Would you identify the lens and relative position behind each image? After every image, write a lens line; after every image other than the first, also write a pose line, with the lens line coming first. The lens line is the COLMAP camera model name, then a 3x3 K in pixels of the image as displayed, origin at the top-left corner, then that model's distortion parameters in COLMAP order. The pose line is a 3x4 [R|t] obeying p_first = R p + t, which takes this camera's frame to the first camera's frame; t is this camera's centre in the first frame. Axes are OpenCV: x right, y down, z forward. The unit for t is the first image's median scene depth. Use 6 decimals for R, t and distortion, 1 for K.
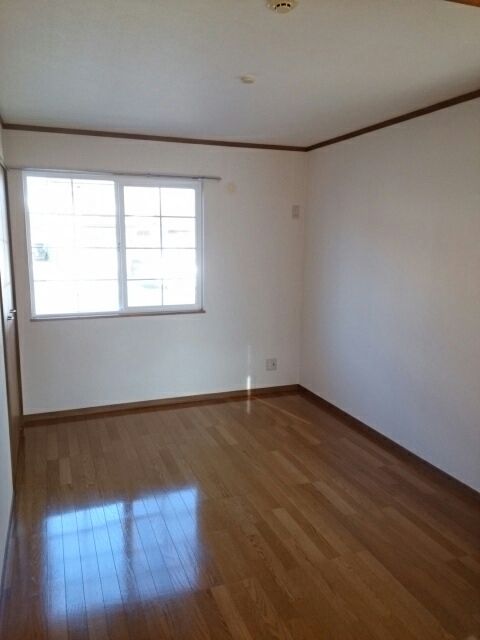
lens RADIAL K [[508.5, 0, 240.0], [0, 508.5, 320.0], [0, 0, 1]] dist [0.063398, -0.000167]
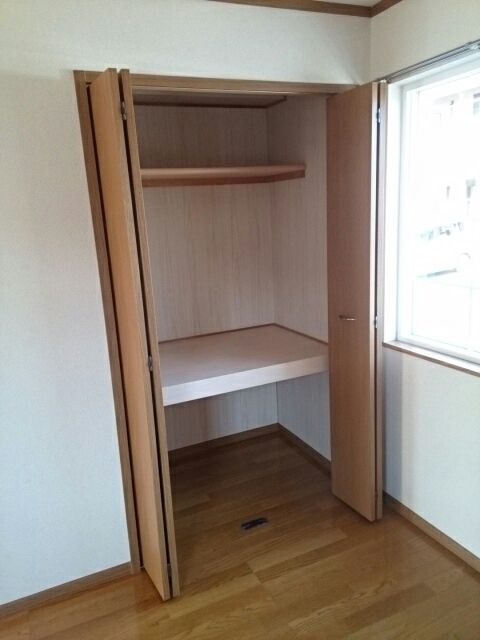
lens RADIAL K [[508.5, 0, 240.0], [0, 508.5, 320.0], [0, 0, 1]] dist [0.063398, -0.000167]
pose [[0.069591, 0.206090, -0.976055, 0.183211], [-0.111759, 0.973879, 0.197662, -0.143435], [0.991296, 0.095328, 0.090805, 0.880723]]
